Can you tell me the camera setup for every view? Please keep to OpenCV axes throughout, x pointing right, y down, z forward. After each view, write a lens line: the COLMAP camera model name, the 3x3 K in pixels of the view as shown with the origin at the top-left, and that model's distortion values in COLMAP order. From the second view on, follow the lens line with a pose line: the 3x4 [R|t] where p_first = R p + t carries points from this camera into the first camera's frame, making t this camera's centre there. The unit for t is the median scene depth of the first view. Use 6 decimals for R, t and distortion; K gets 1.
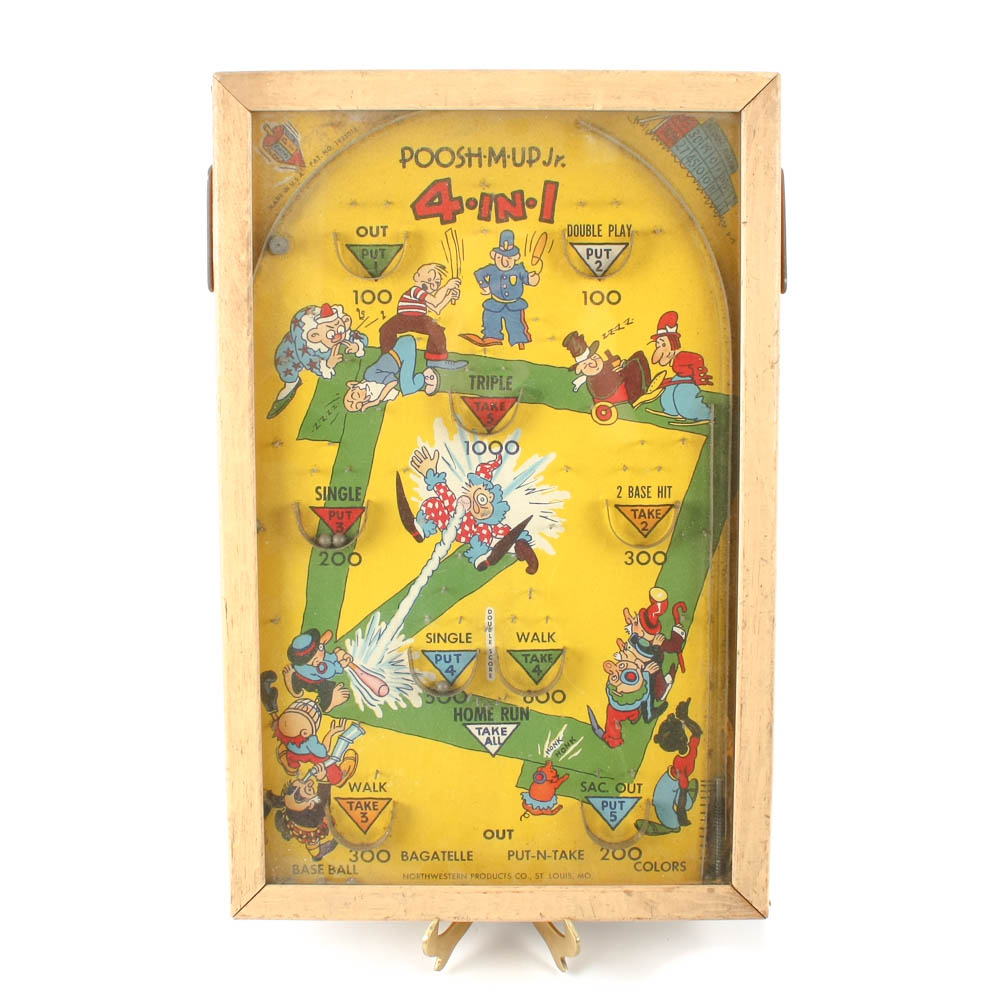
lens RADIAL K [[1580.7, 0, 500.0], [0, 1580.7, 500.0], [0, 0, 1]] dist [-0.155029, 0.024584]
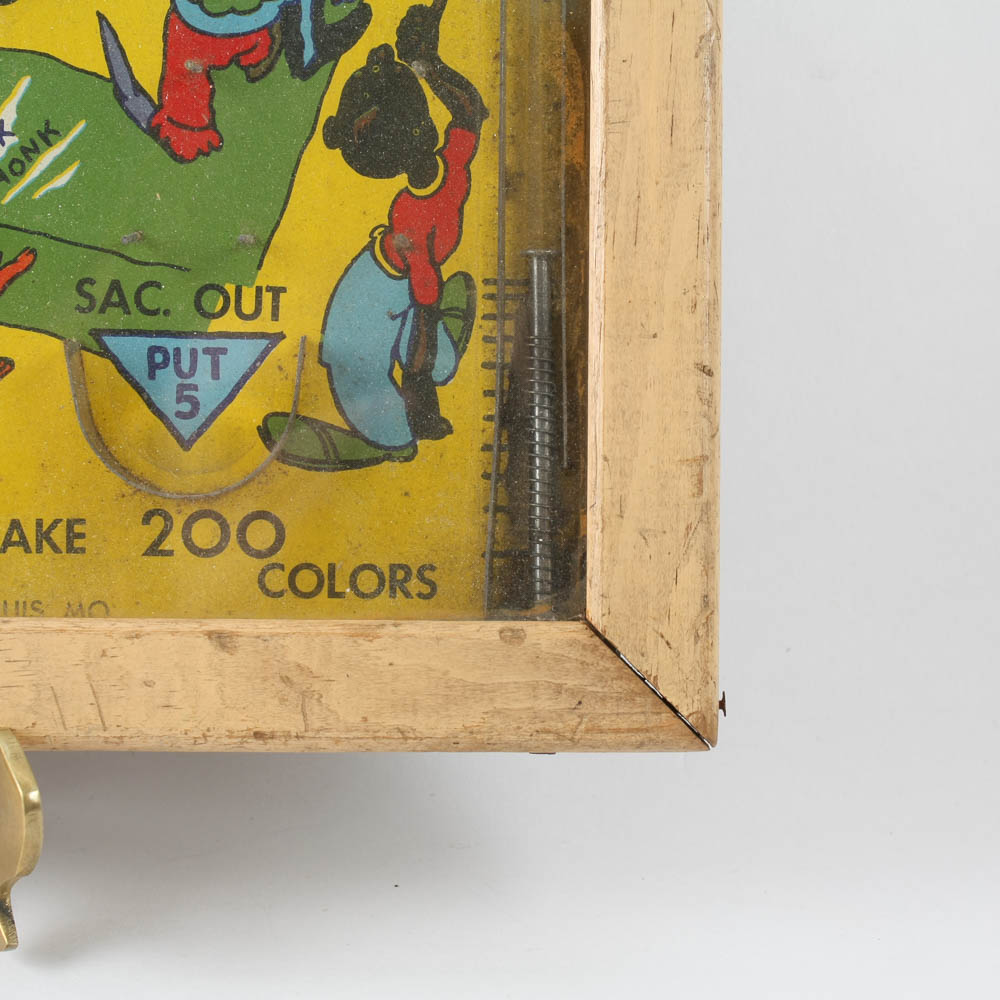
lens RADIAL K [[2641.0, 0, 500.0], [0, 2641.0, 500.0], [0, 0, 1]] dist [0.045723, -0.004222]
pose [[0.999452, 0.009786, 0.031629, 0.117905], [-0.006096, 0.993381, -0.114706, 0.282551], [-0.032542, 0.114450, 0.992896, 0.518520]]
